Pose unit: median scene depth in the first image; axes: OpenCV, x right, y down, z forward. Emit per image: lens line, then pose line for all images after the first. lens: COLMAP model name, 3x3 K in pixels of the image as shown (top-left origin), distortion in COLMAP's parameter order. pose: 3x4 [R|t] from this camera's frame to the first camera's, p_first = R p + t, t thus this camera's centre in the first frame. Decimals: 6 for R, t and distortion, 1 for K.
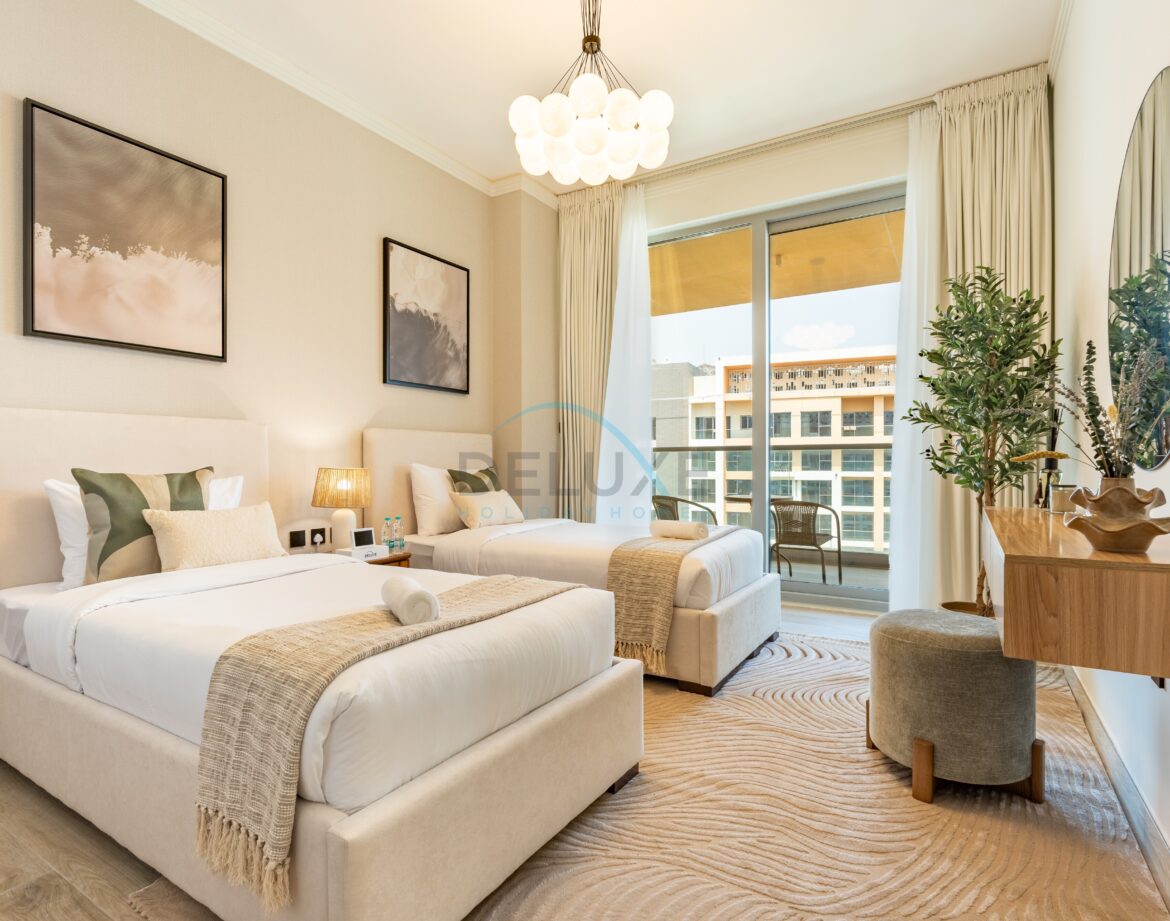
lens RADIAL K [[611.6, 0, 592.1], [0, 611.6, 463.1], [0, 0, 1]] dist [0.000551, -0.000353]
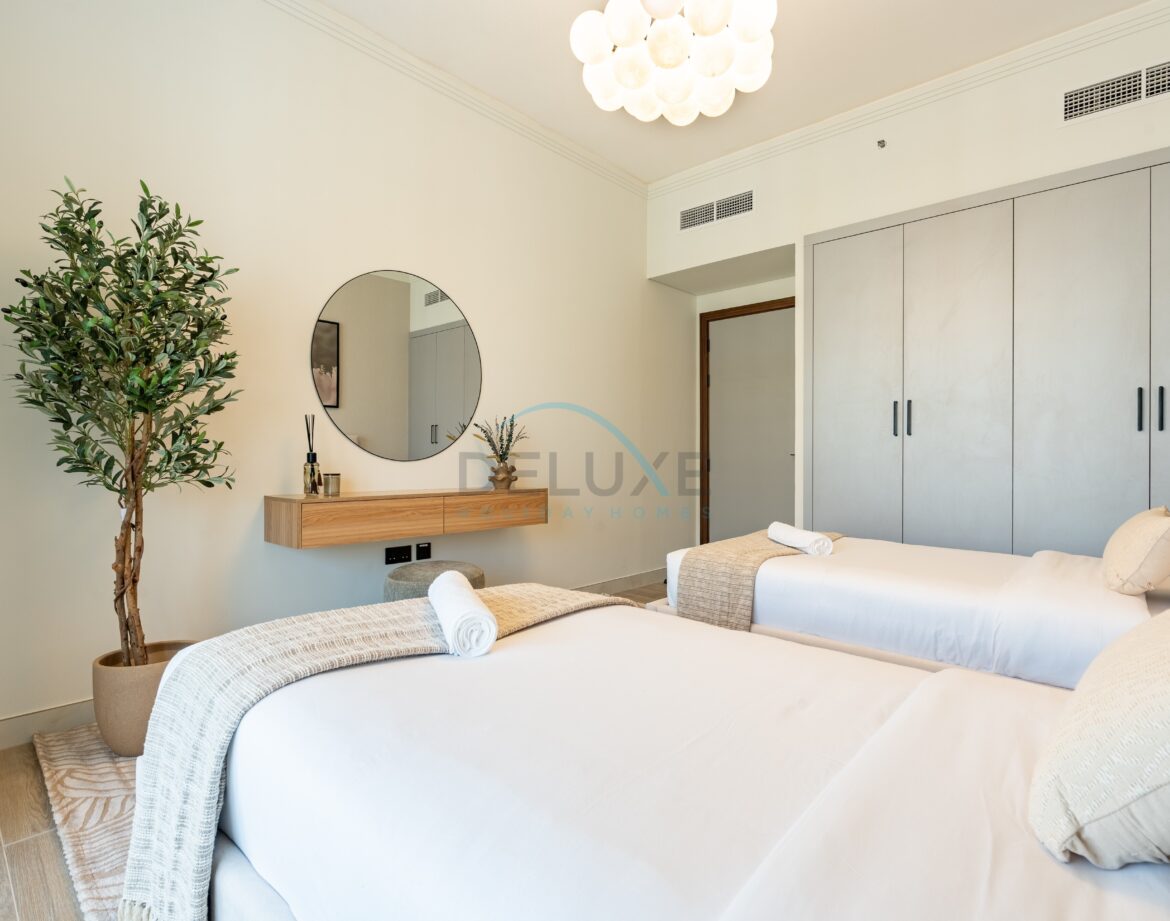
lens RADIAL K [[611.6, 0, 592.1], [0, 611.6, 463.1], [0, 0, 1]] dist [0.000551, -0.000353]
pose [[-0.978591, -0.003032, 0.205792, -0.064629], [-0.000632, 0.999931, 0.011725, -0.001761], [-0.205813, 0.011344, -0.978526, 1.194318]]
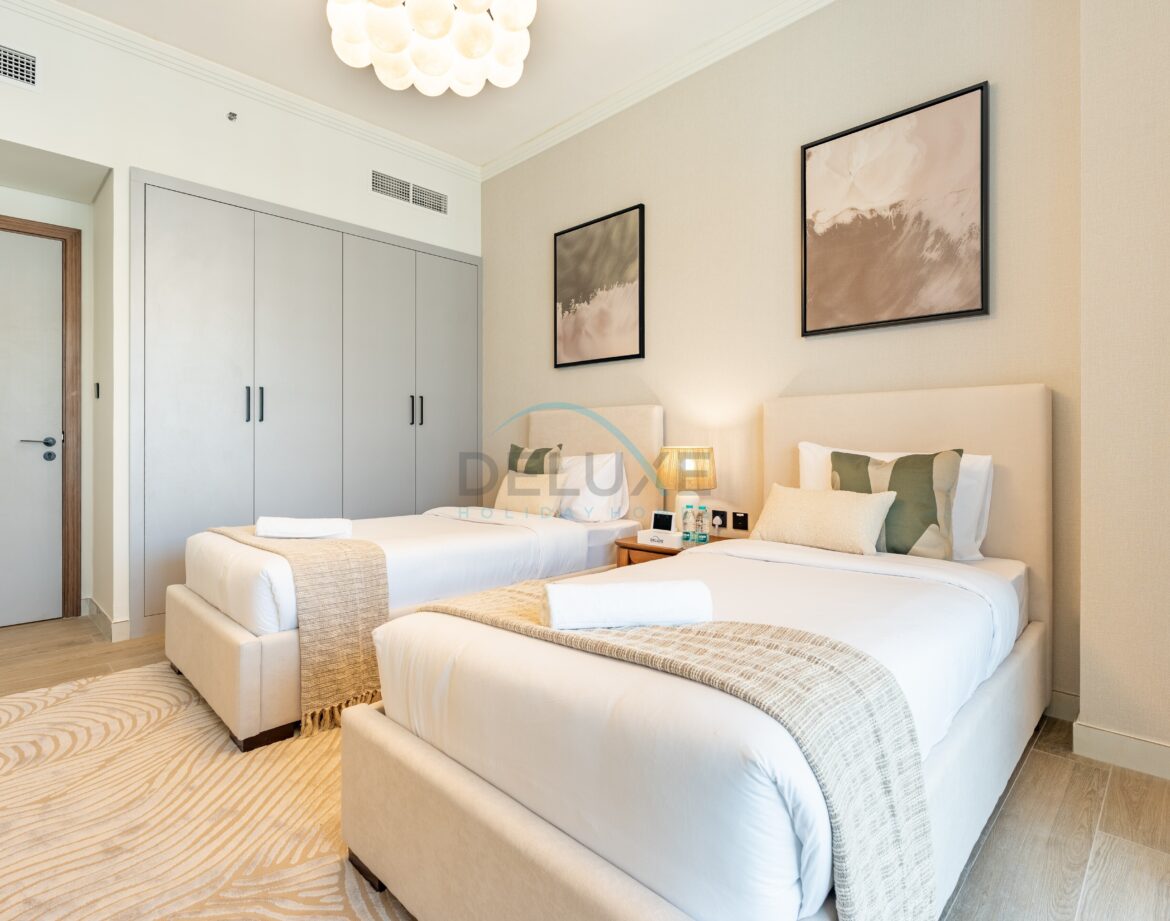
lens RADIAL K [[623.3, 0, 586.4], [0, 623.3, 437.1], [0, 0, 1]] dist [-0.000170, -0.000172]
pose [[-0.231792, -0.002403, -0.972762, 0.470384], [0.004737, 0.999982, -0.003599, -0.003893], [0.972754, -0.005442, -0.231777, 0.892017]]
